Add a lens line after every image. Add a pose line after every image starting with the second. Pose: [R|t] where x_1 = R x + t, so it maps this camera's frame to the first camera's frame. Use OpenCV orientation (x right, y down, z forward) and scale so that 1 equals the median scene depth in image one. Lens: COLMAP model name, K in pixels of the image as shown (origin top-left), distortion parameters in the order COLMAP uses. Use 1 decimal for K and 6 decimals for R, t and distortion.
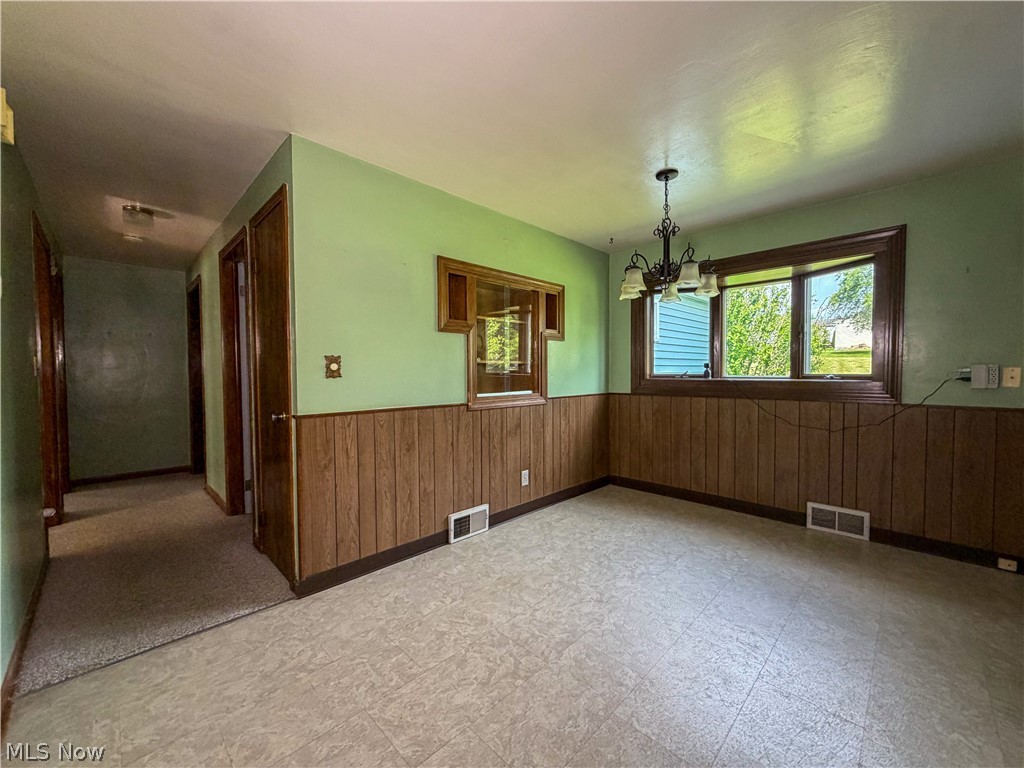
lens RADIAL K [[408.1, 0, 510.5], [0, 408.1, 384.0], [0, 0, 1]] dist [0.001545, 0.001254]
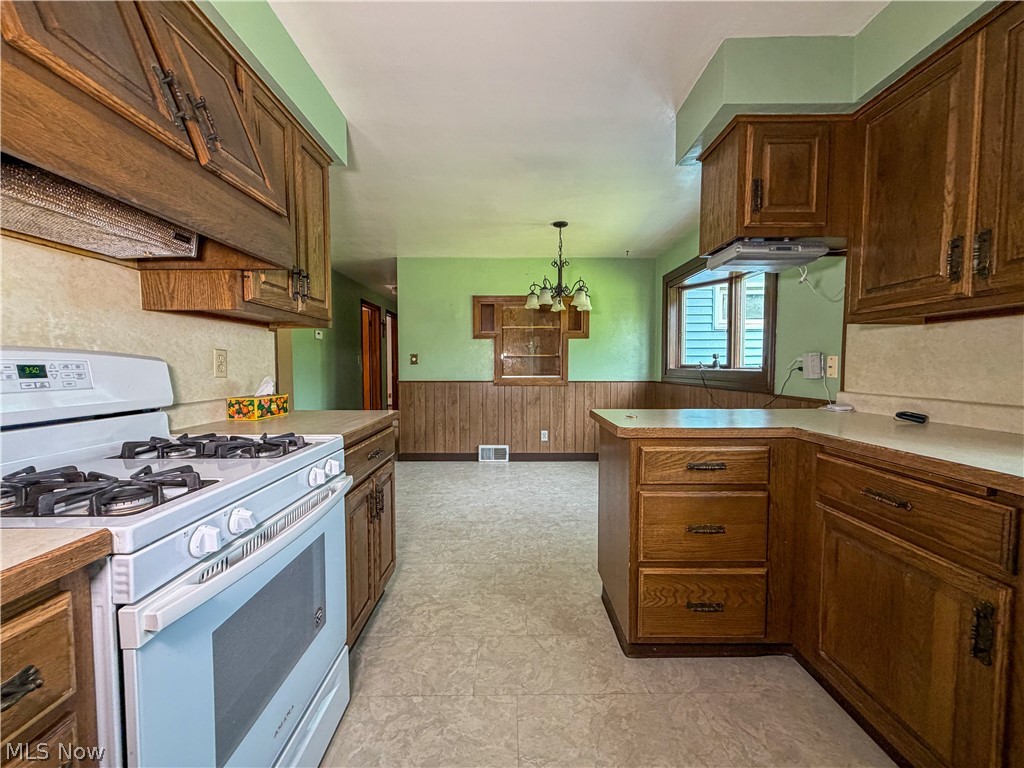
lens RADIAL K [[408.1, 0, 510.0], [0, 408.1, 384.8], [0, 0, 1]] dist [0.001545, 0.001254]
pose [[0.705407, 0.039080, -0.707724, 1.133399], [-0.024318, 0.999225, 0.030939, 0.010264], [0.708385, -0.004614, 0.705811, -0.121854]]
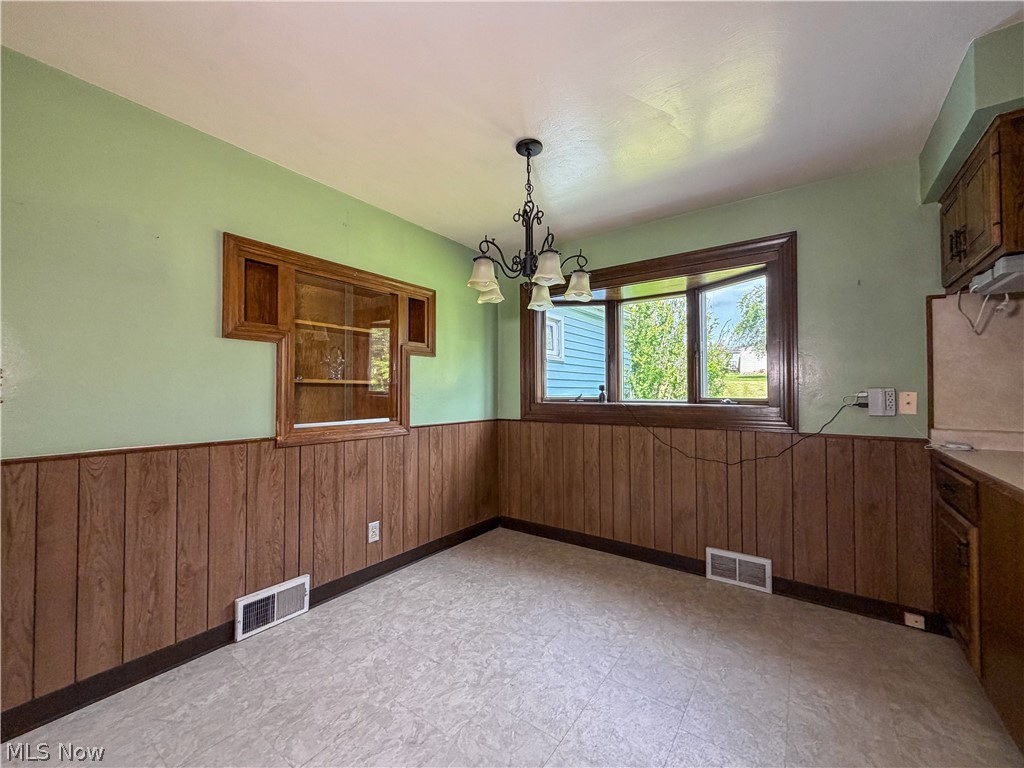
lens RADIAL K [[408.1, 0, 509.3], [0, 408.1, 384.1], [0, 0, 1]] dist [0.001545, 0.001254]
pose [[0.988323, 0.007434, 0.152190, 0.199198], [0.000489, 0.998649, -0.051955, -0.010106], [-0.152371, 0.051423, 0.986985, 0.215750]]
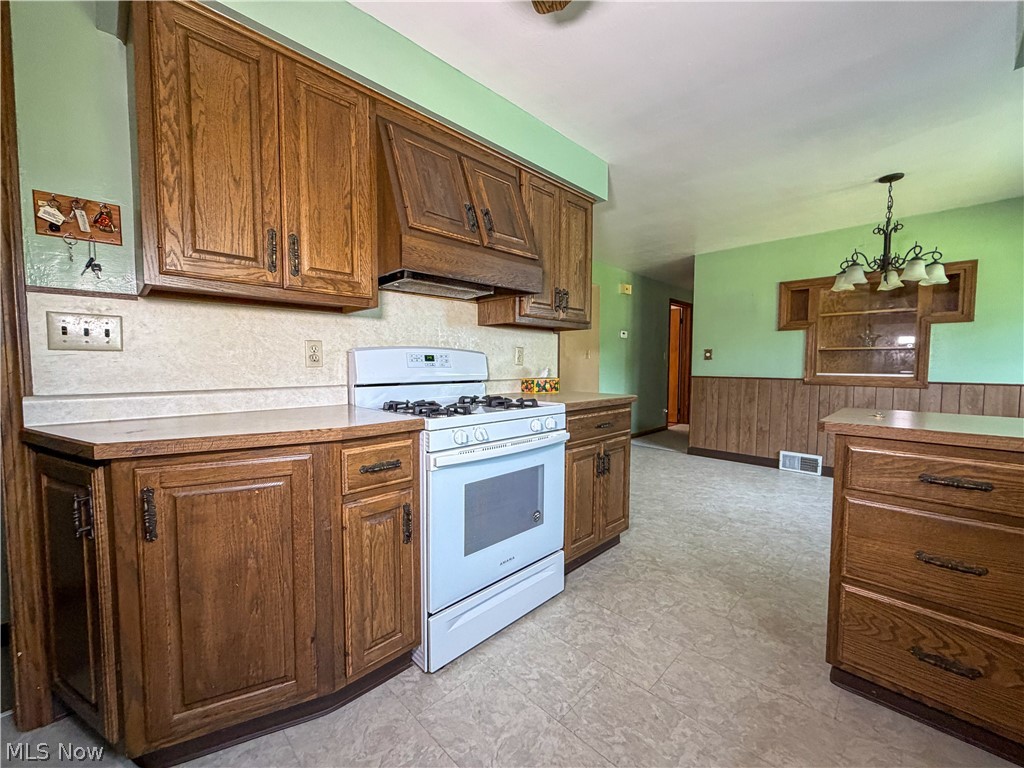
lens RADIAL K [[408.1, 0, 511.3], [0, 408.1, 385.6], [0, 0, 1]] dist [0.001545, 0.001254]
pose [[-0.005546, 0.059788, -0.998196, 1.346309], [-0.033102, 0.997653, 0.059940, 0.019634], [0.999437, 0.033374, -0.003554, -0.012069]]
